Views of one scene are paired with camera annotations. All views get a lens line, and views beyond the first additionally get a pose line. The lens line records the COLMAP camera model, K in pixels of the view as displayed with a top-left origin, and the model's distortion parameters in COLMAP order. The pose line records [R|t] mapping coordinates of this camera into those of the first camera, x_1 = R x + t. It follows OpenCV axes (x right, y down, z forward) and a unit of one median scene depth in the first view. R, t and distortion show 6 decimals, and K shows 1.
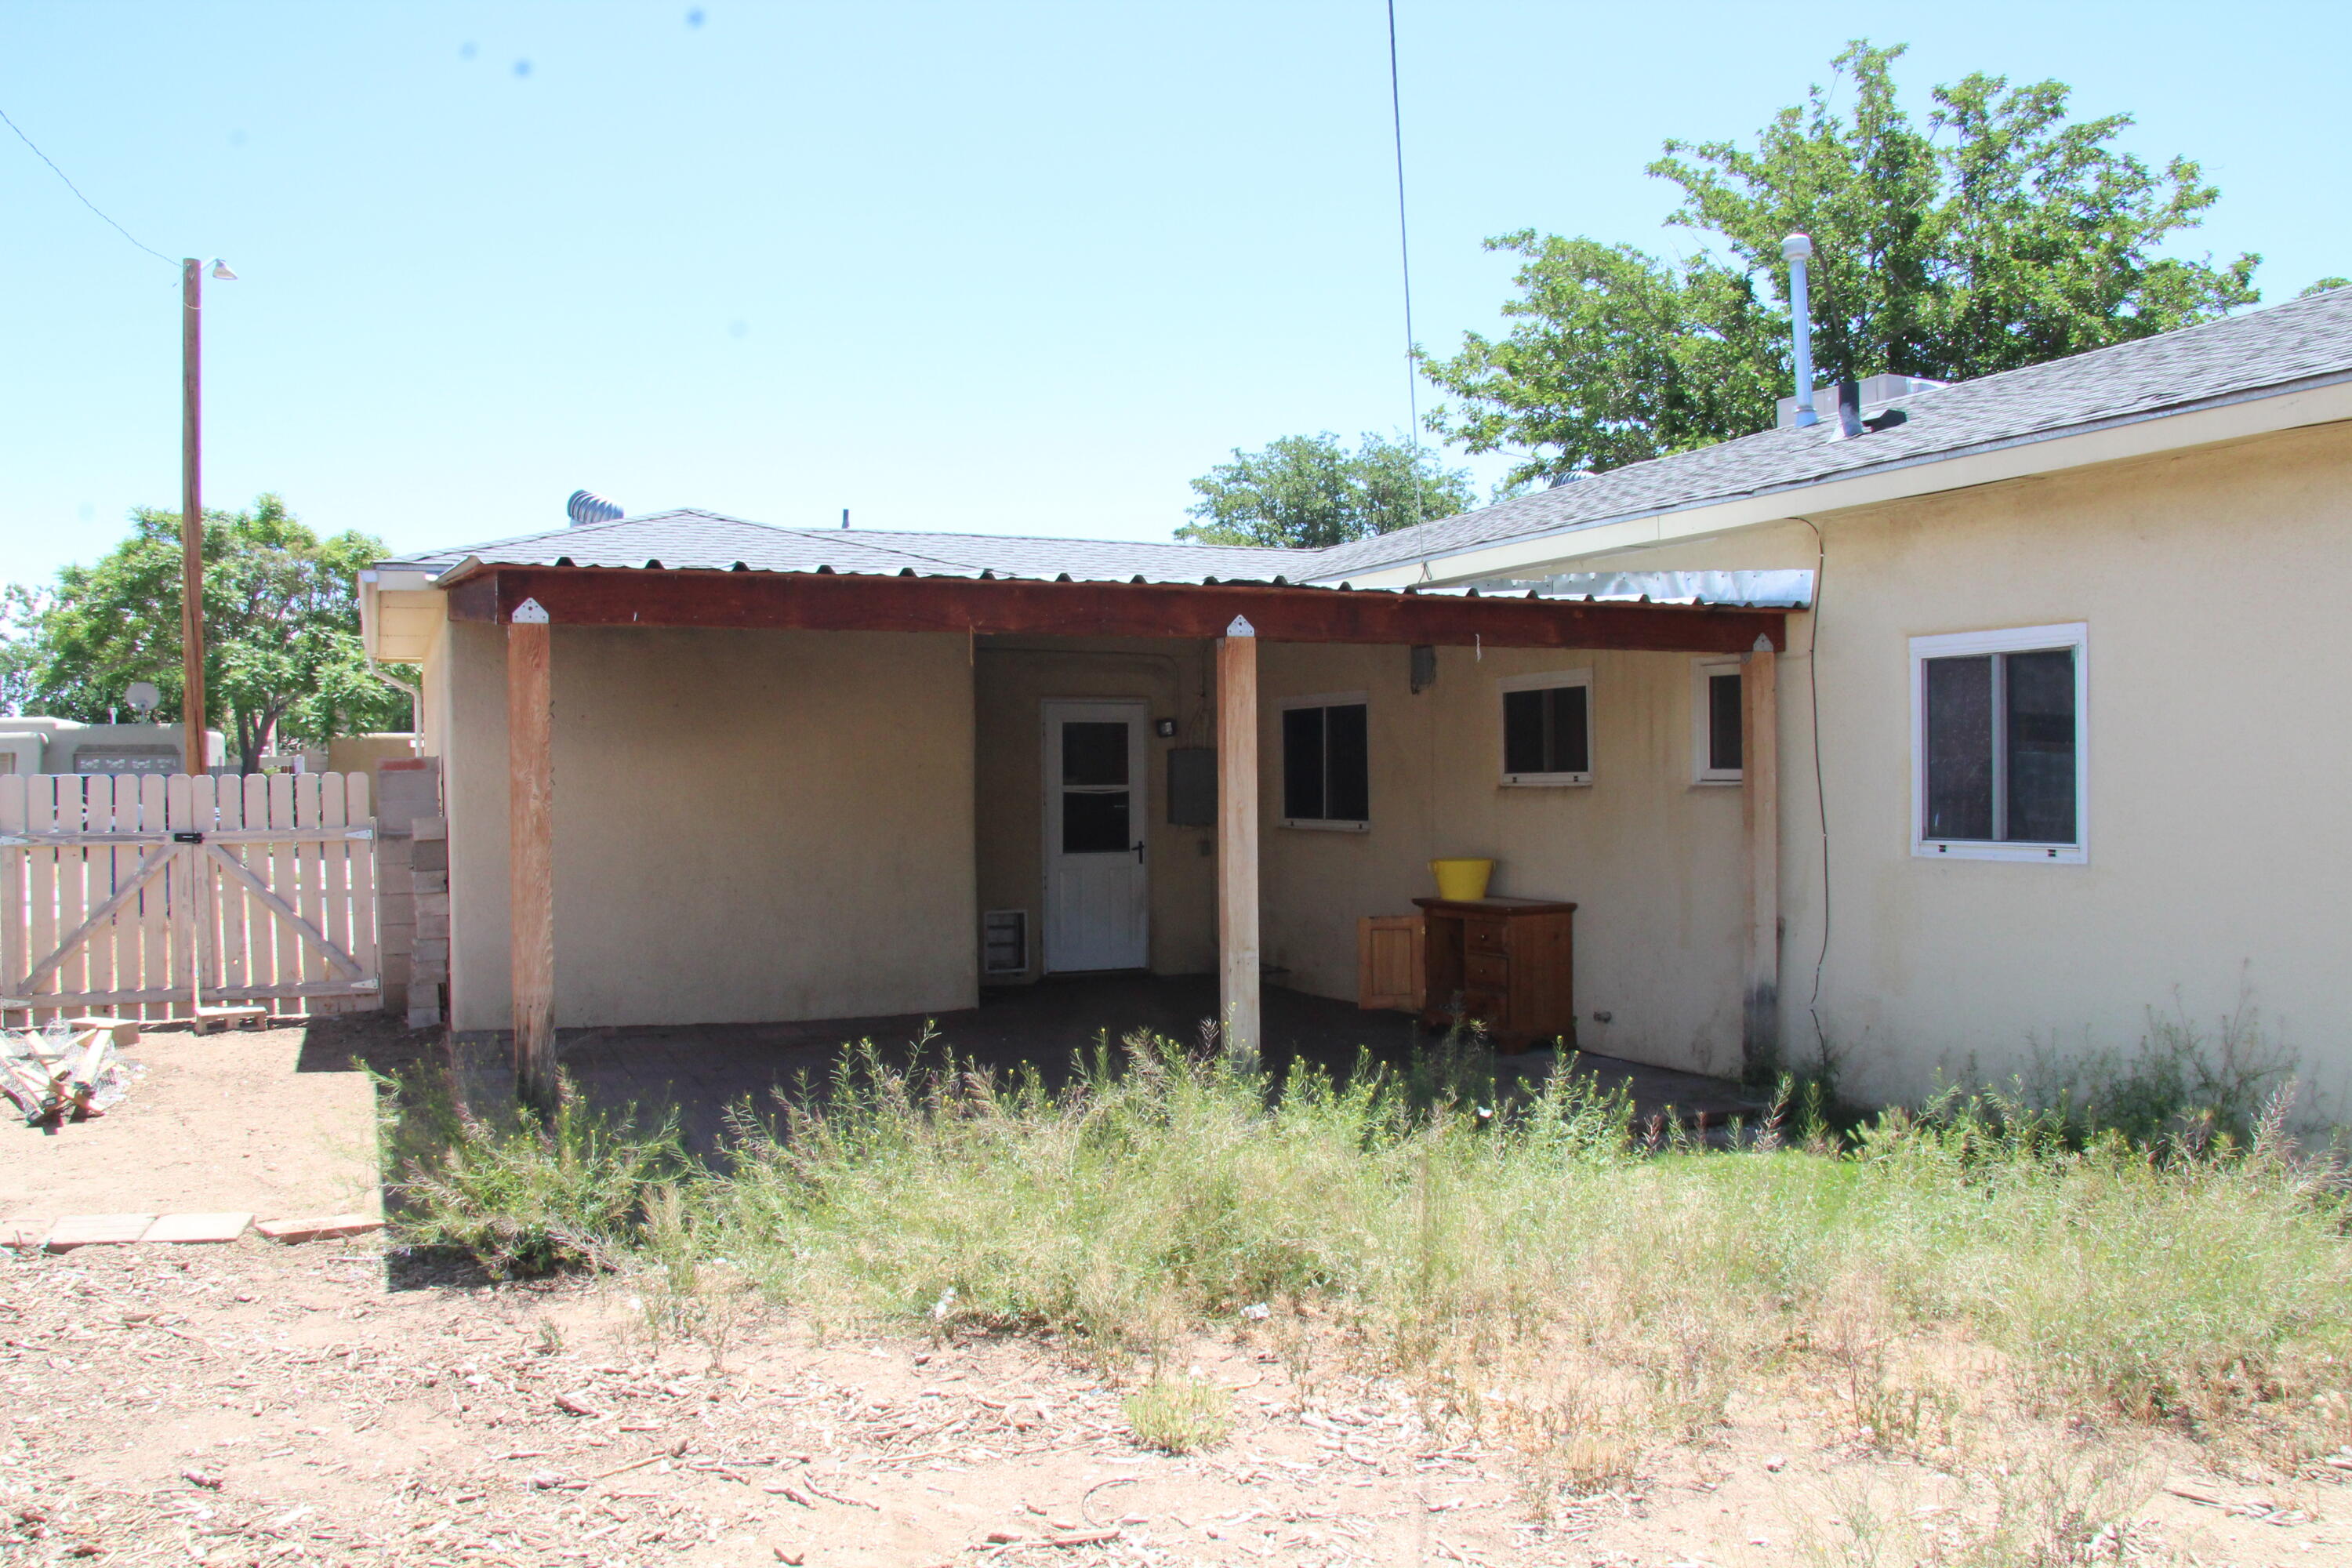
lens RADIAL K [[1854.2, 0, 1176.0], [0, 1854.2, 784.0], [0, 0, 1]] dist [-0.186817, 0.160688]
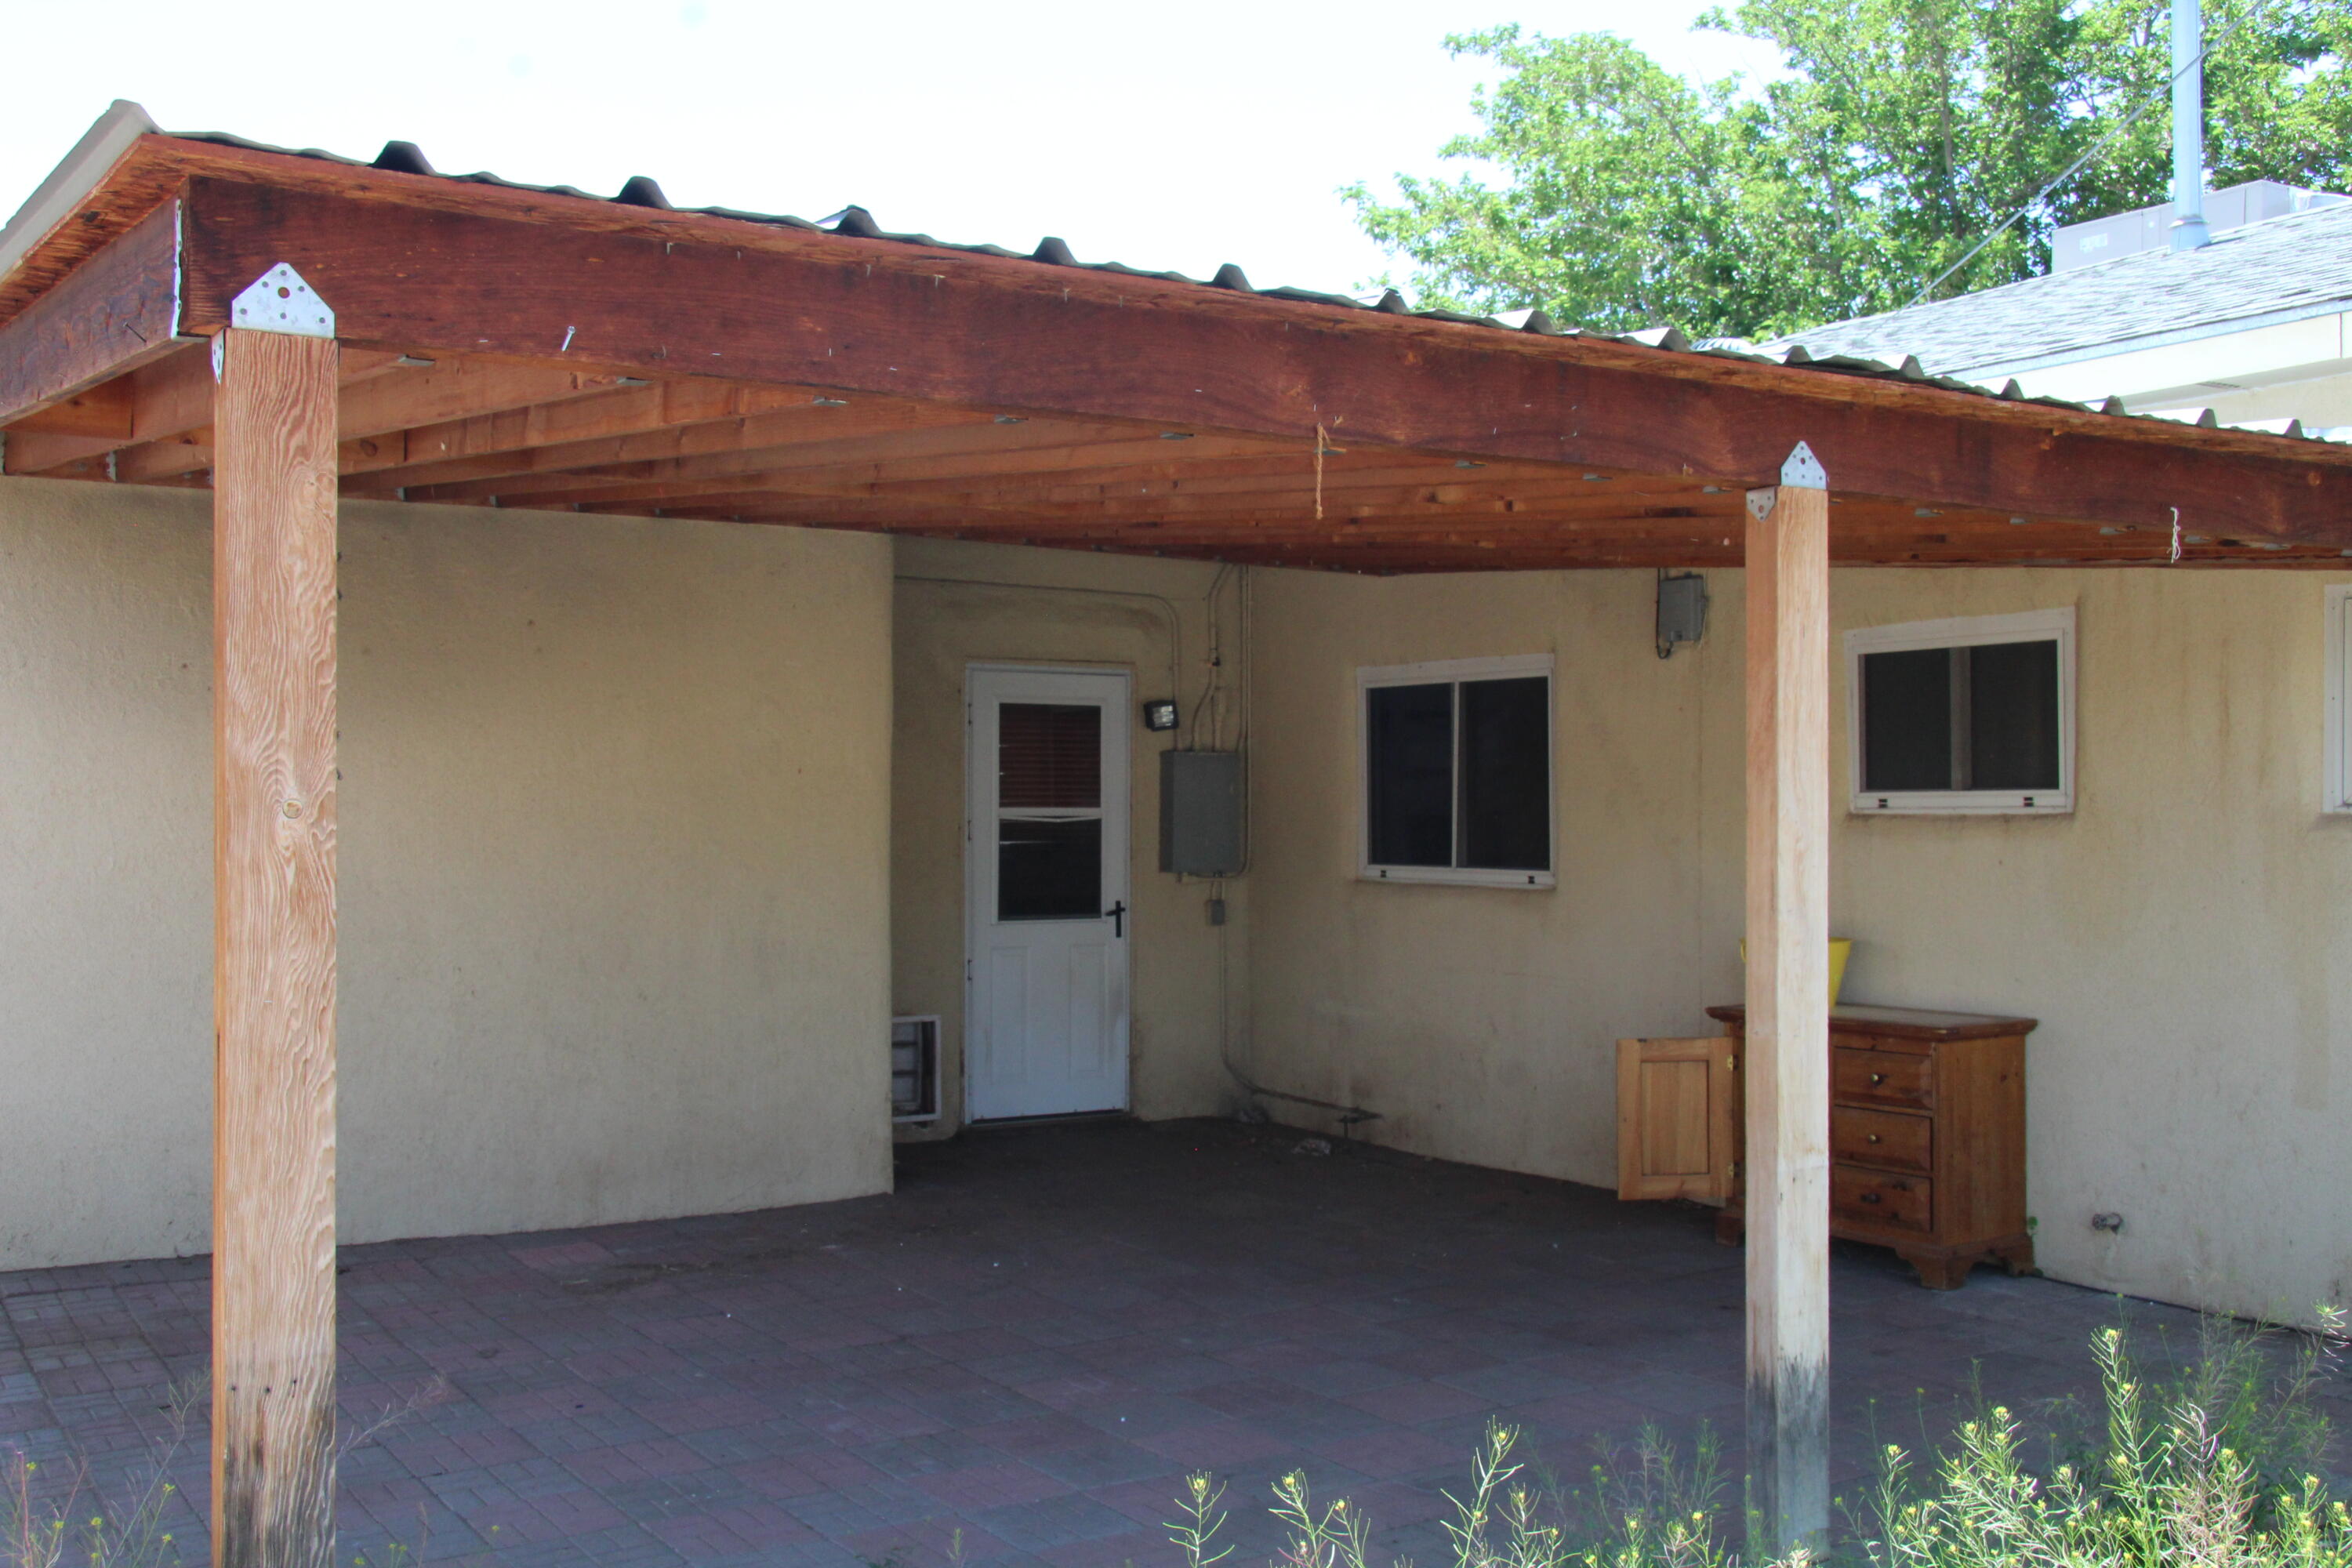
lens RADIAL K [[2353.4, 0, 1176.0], [0, 2353.4, 784.0], [0, 0, 1]] dist [-0.068704, 0.194457]
pose [[0.989631, 0.010906, 0.143220, -0.142369], [-0.009015, 0.999863, -0.013848, 0.003855], [-0.143351, 0.012414, 0.989594, 0.296296]]
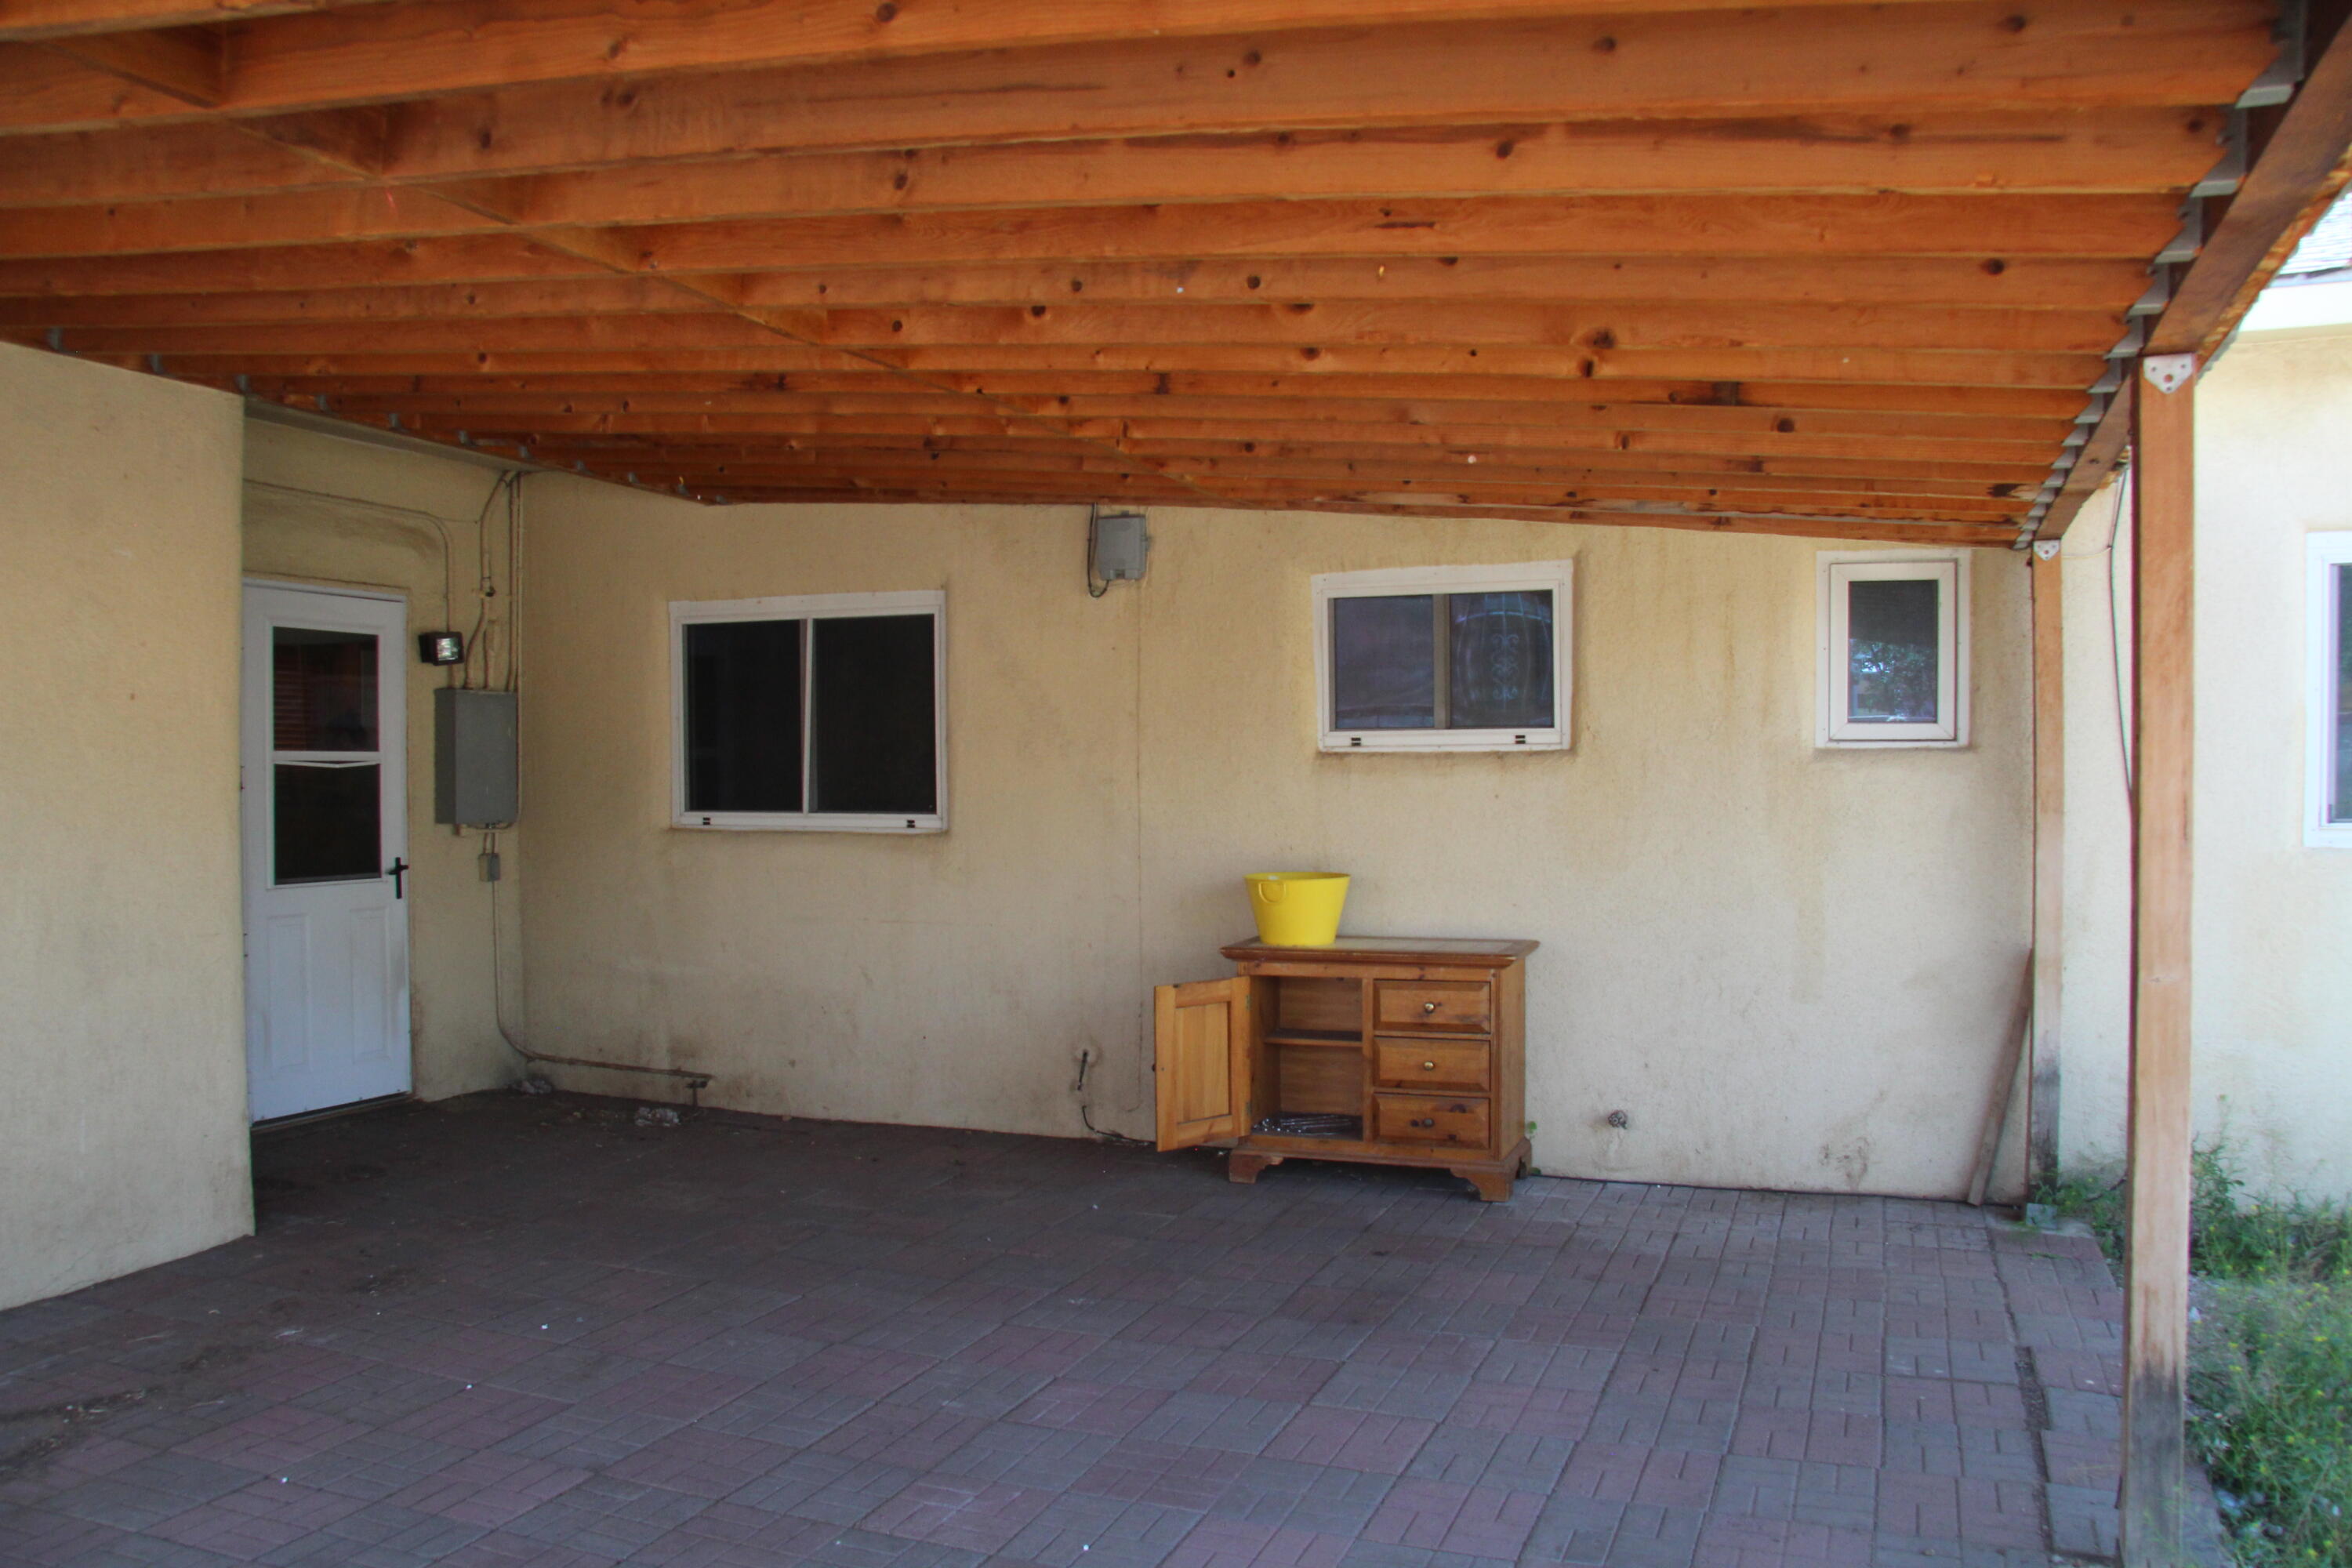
lens RADIAL K [[1854.2, 0, 1176.0], [0, 1854.2, 784.0], [0, 0, 1]] dist [-0.186817, 0.160688]
pose [[0.718959, 0.000441, 0.695052, -0.279573], [-0.001864, 0.999997, 0.001293, 0.010864], [-0.695050, -0.002225, 0.718958, 0.598305]]
